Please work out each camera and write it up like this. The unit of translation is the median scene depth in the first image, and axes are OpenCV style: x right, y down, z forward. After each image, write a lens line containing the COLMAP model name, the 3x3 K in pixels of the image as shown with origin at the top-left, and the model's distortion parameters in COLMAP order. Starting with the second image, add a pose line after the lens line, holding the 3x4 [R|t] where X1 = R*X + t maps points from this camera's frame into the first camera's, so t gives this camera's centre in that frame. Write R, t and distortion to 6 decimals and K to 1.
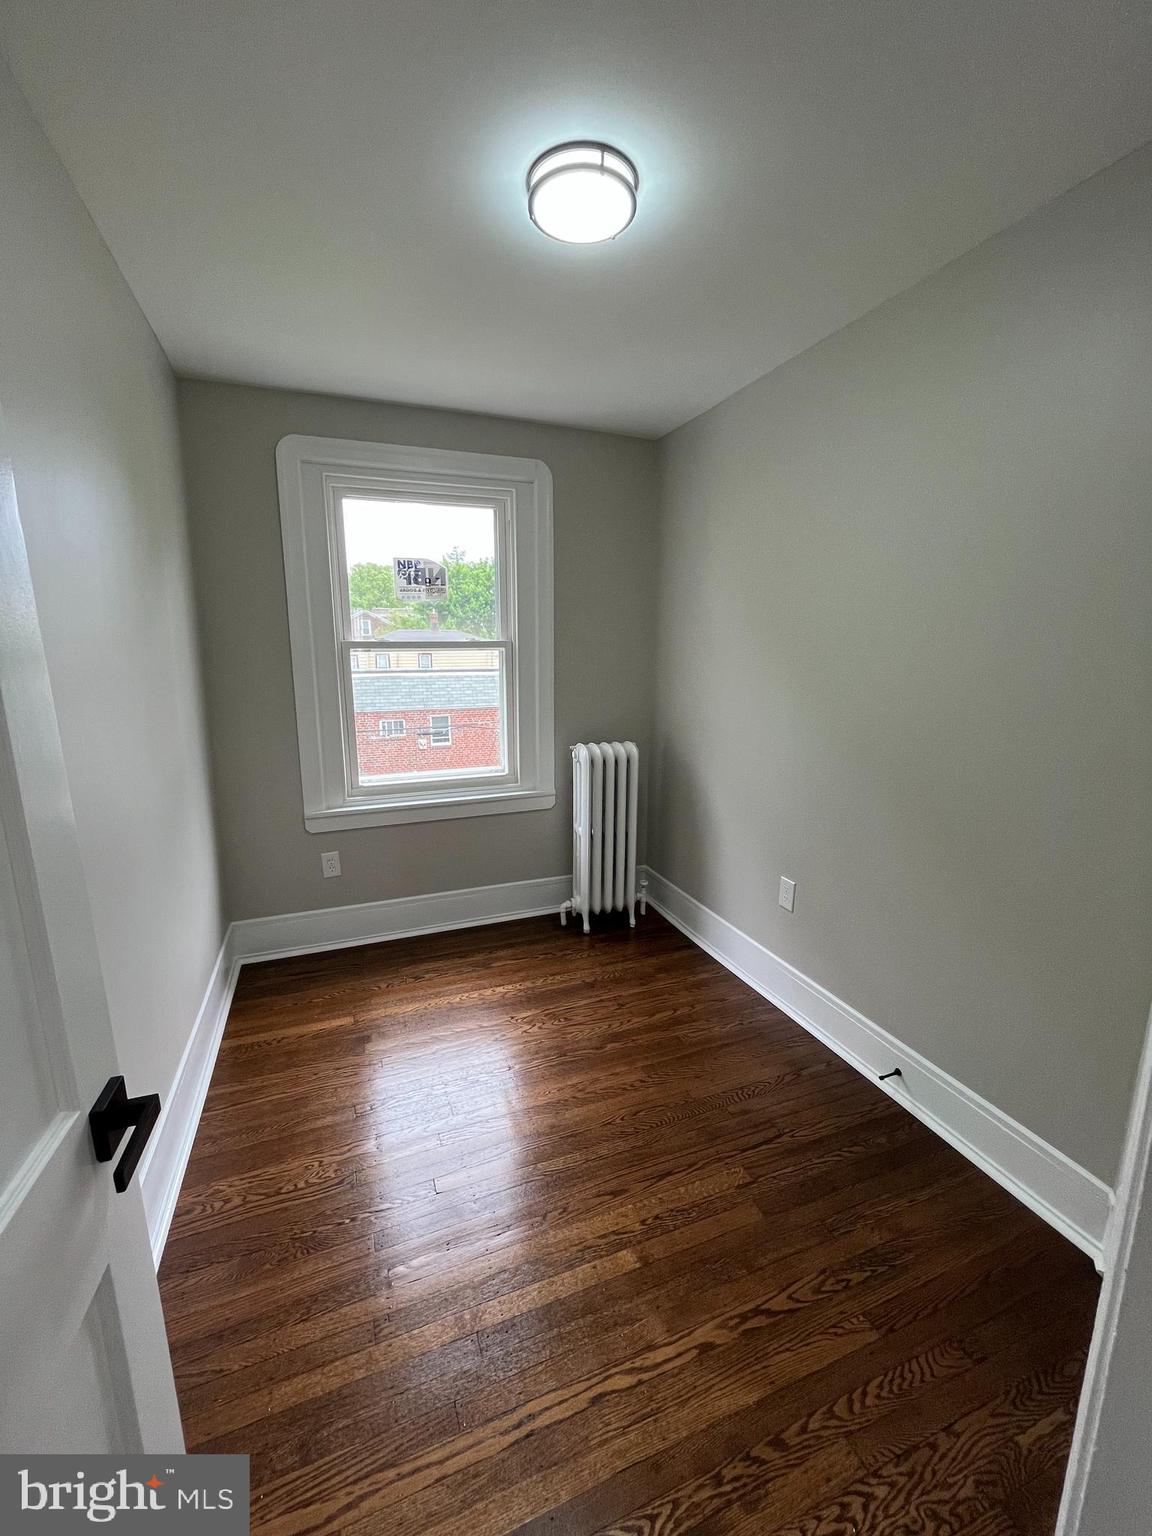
lens RADIAL K [[618.4, 0, 574.1], [0, 618.4, 768.2], [0, 0, 1]] dist [0.000595, 0.000115]
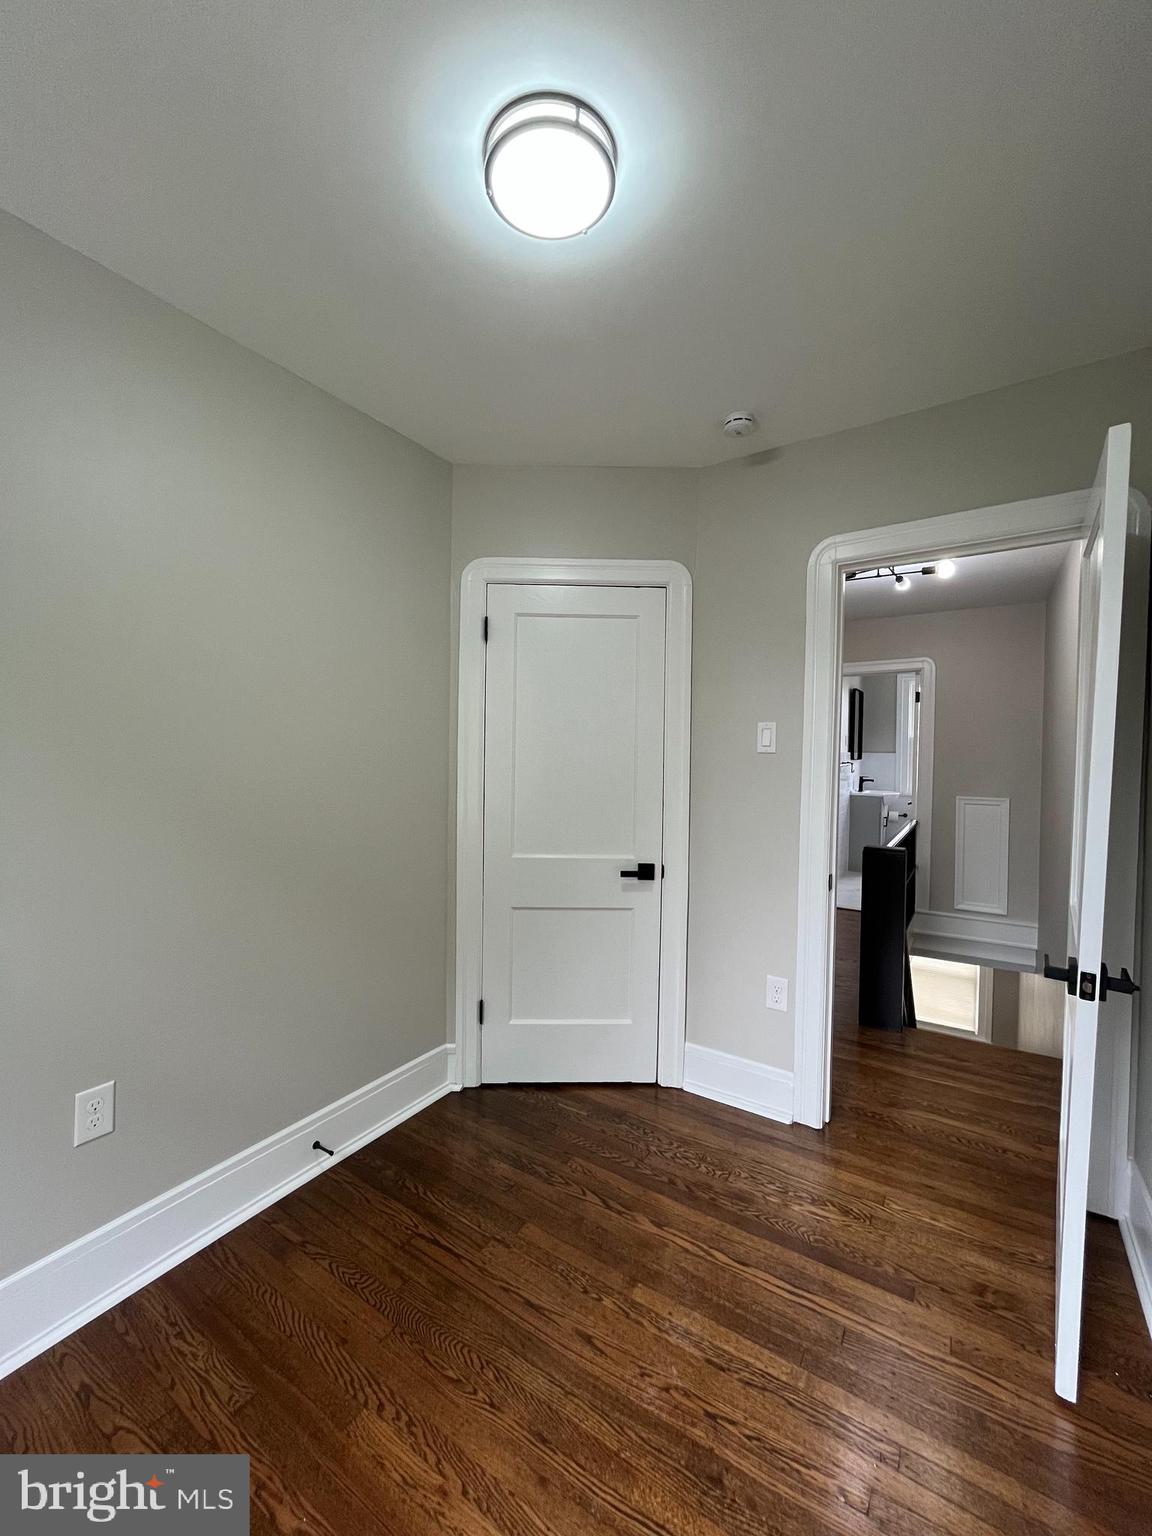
lens RADIAL K [[618.4, 0, 575.6], [0, 618.4, 772.5], [0, 0, 1]] dist [0.000595, 0.000115]
pose [[-0.580265, -0.033933, 0.813721, -0.661498], [0.144094, 0.979092, 0.143582, -0.226250], [-0.801579, 0.200568, -0.563243, 1.493081]]
